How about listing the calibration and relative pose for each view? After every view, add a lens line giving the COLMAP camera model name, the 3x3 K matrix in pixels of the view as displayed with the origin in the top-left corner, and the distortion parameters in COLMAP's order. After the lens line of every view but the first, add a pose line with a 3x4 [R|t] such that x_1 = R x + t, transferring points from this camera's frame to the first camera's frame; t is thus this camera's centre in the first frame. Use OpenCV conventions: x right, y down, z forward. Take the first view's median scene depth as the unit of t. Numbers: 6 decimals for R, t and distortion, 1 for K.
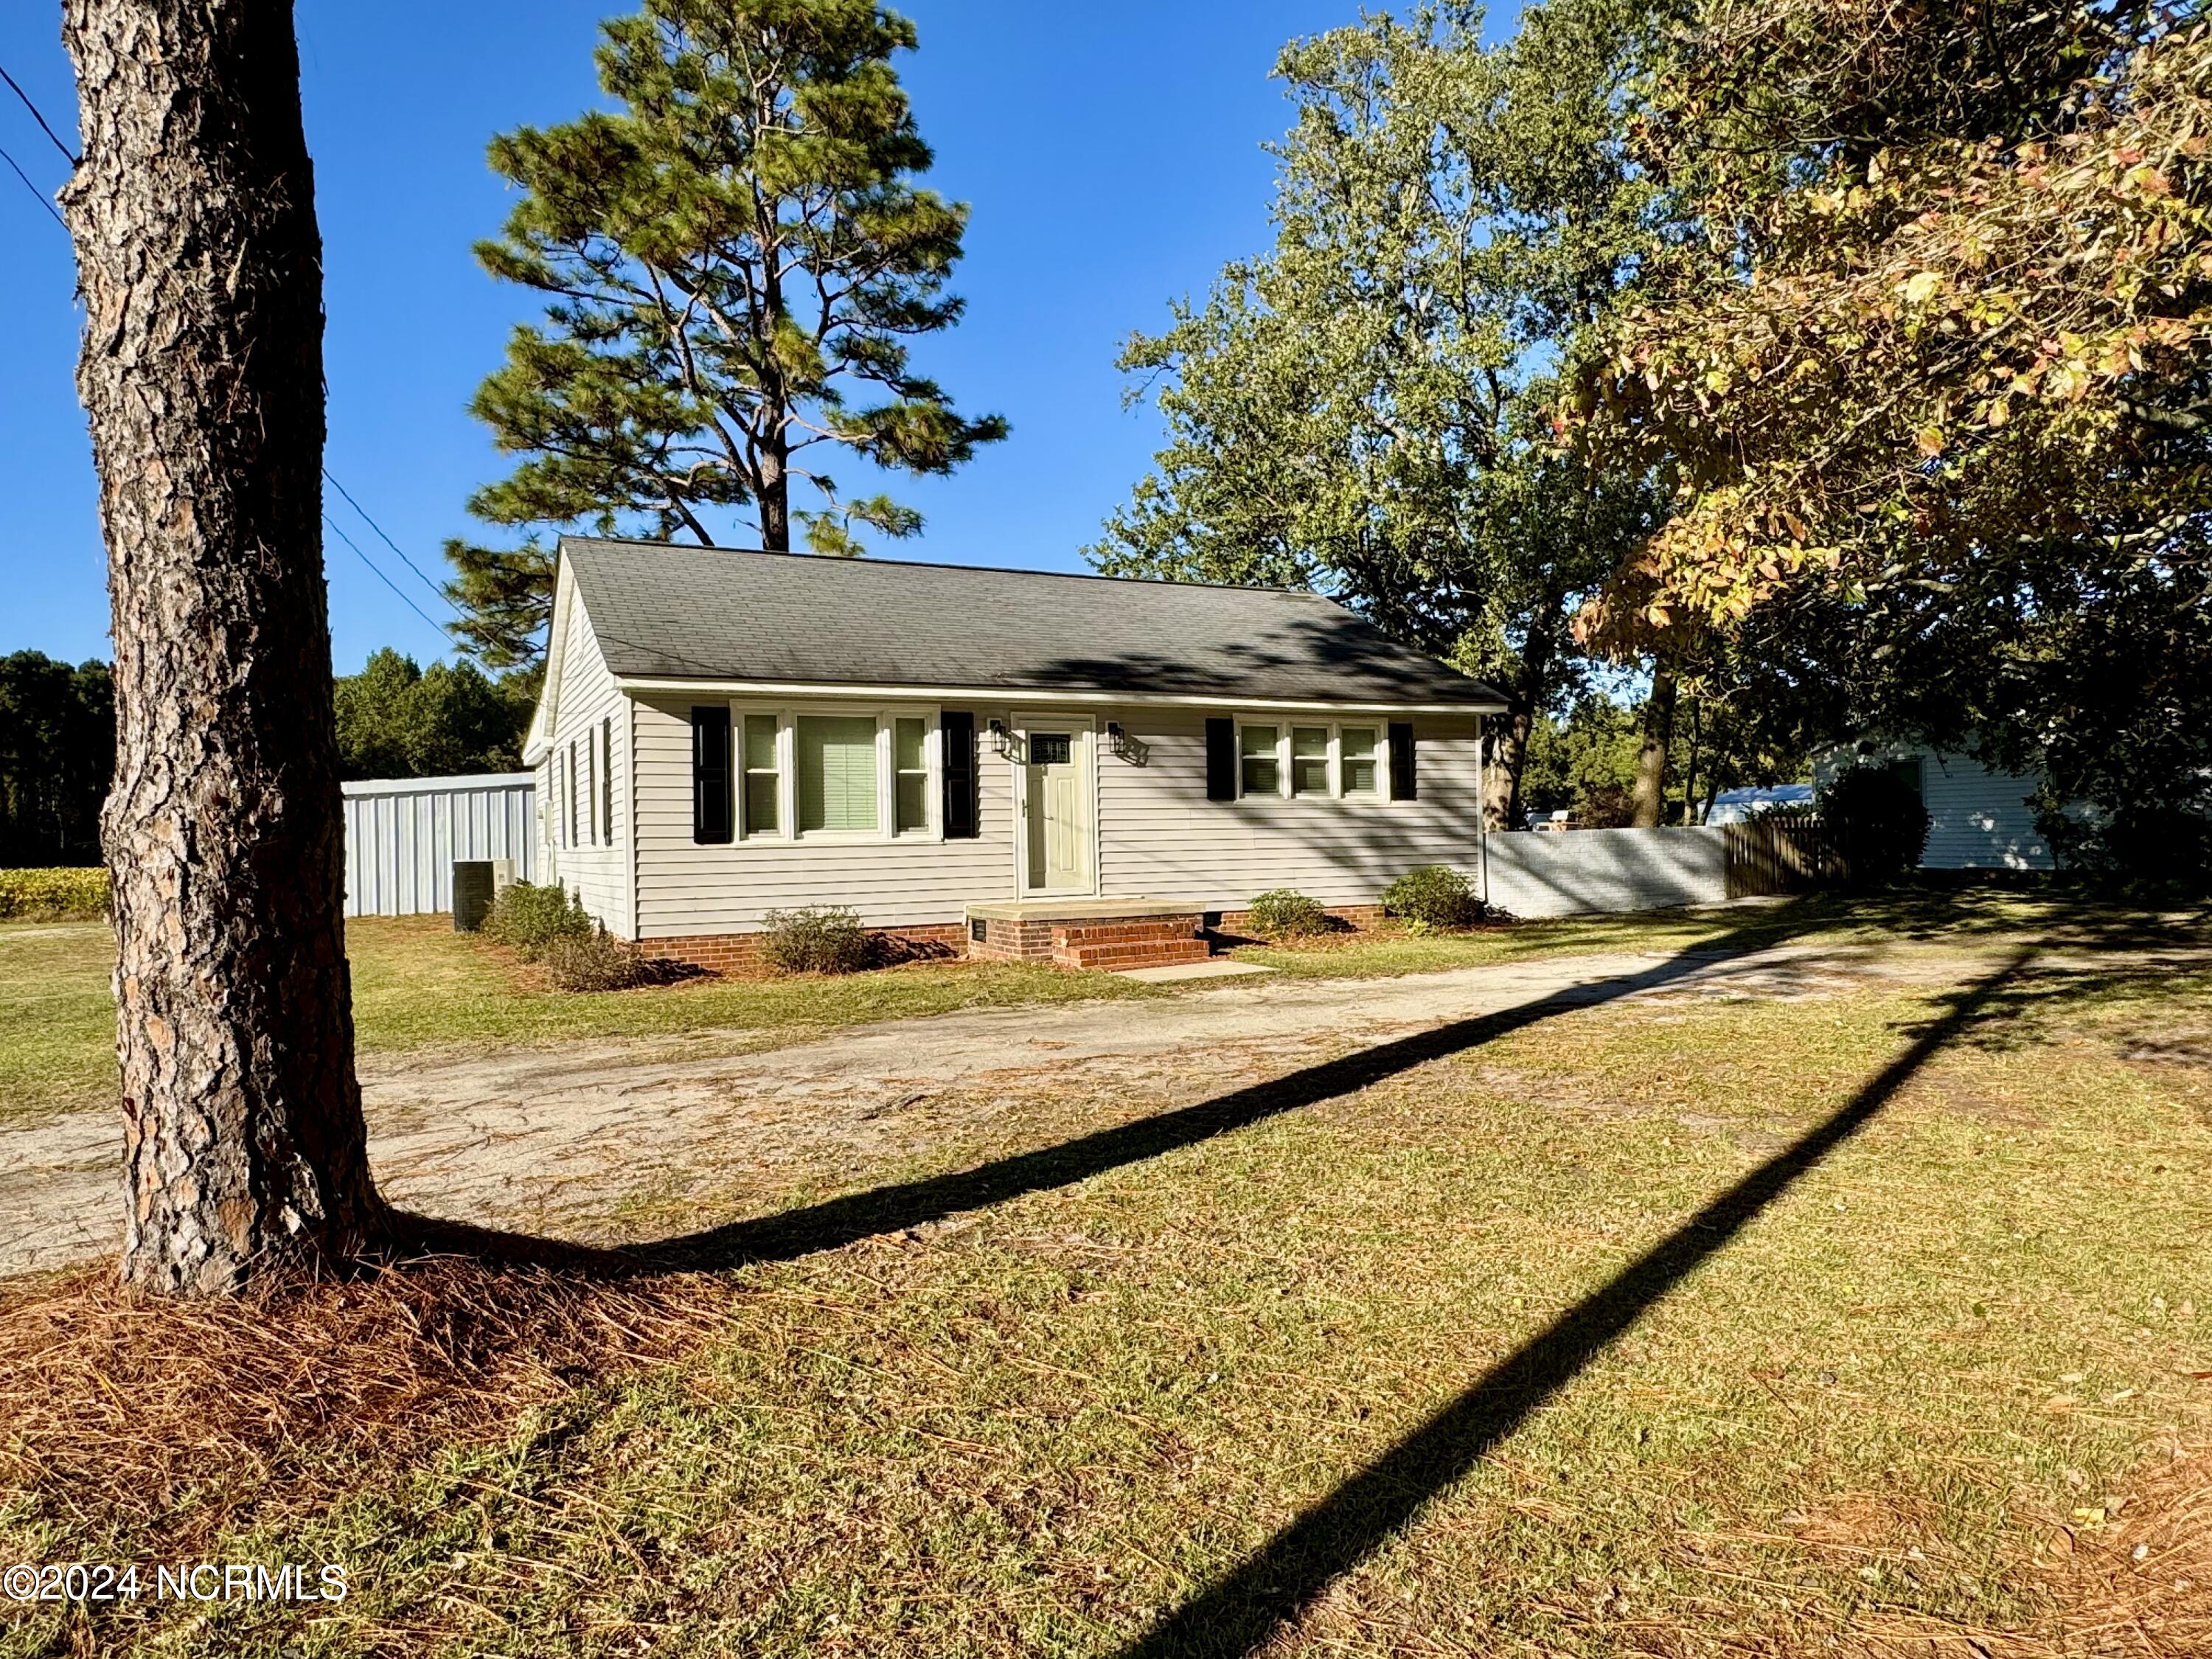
lens RADIAL K [[1369.1, 0, 1105.4], [0, 1369.1, 823.0], [0, 0, 1]] dist [-0.006925, -0.000817]
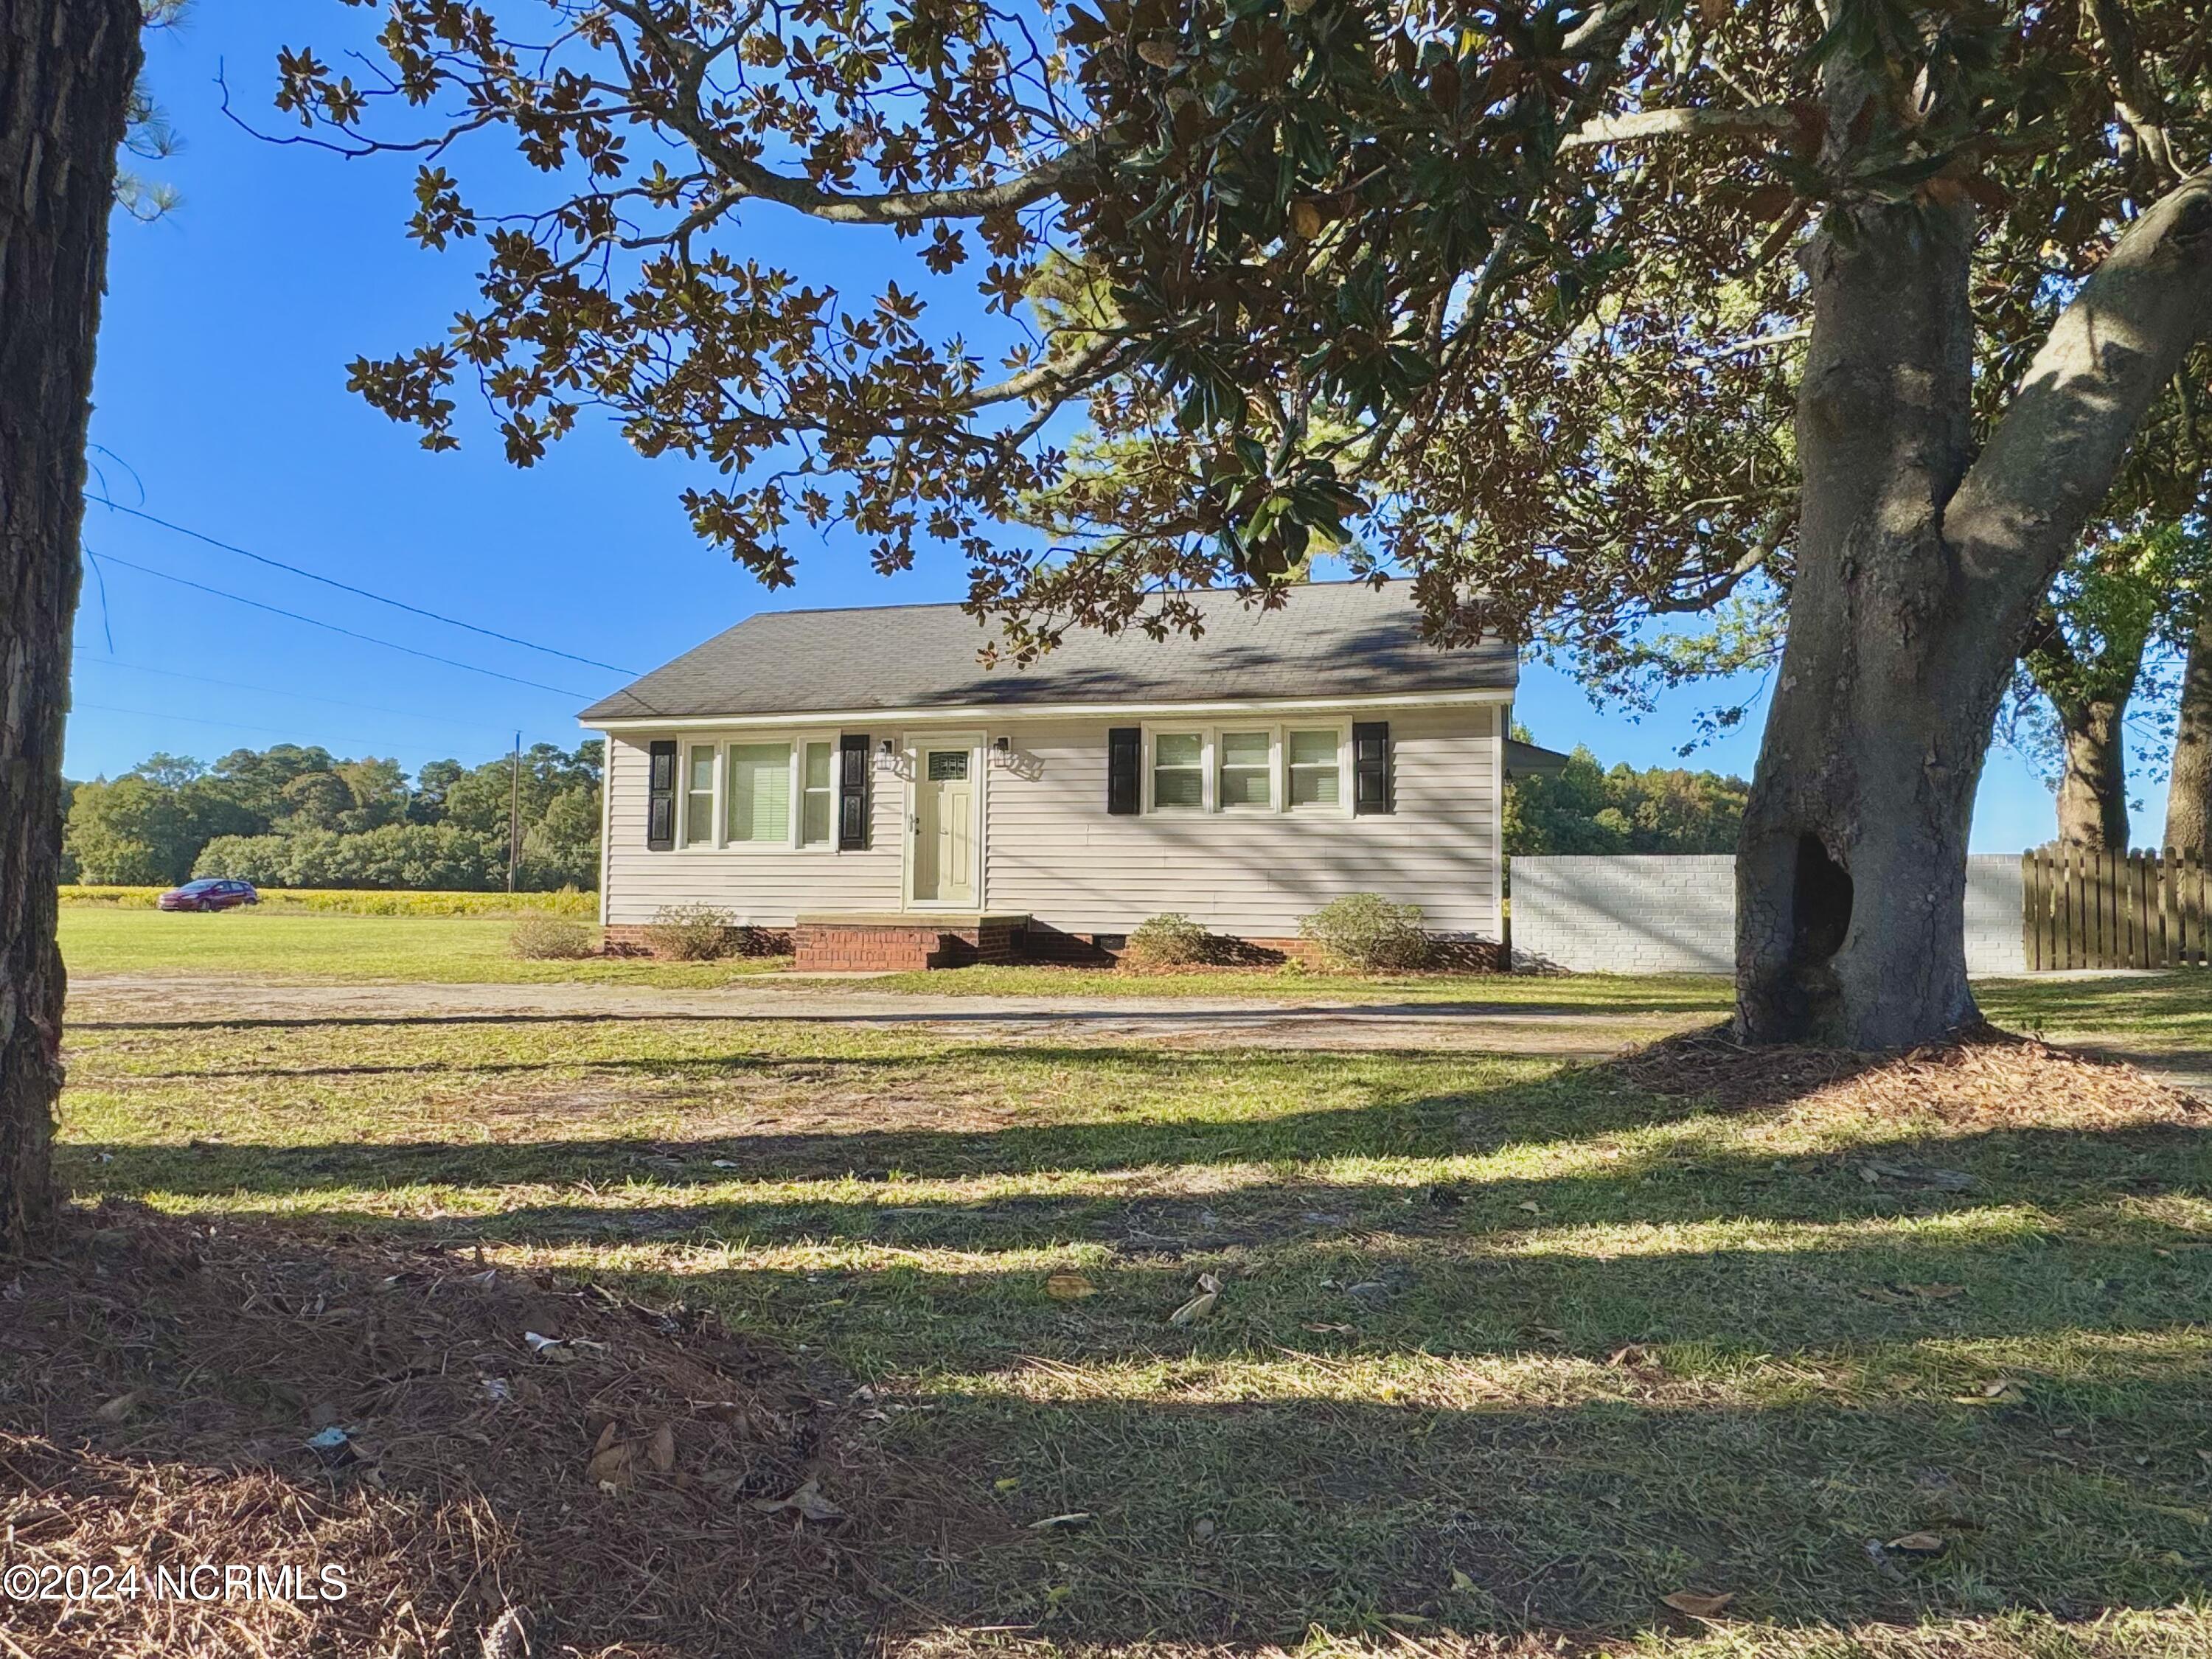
lens RADIAL K [[1369.1, 0, 1106.3], [0, 1369.1, 826.0], [0, 0, 1]] dist [-0.006925, -0.000817]
pose [[0.740735, -0.007824, -0.671751, 0.740070], [-0.016419, 0.999423, -0.029746, 0.019996], [0.671596, 0.033064, 0.740179, 0.313263]]
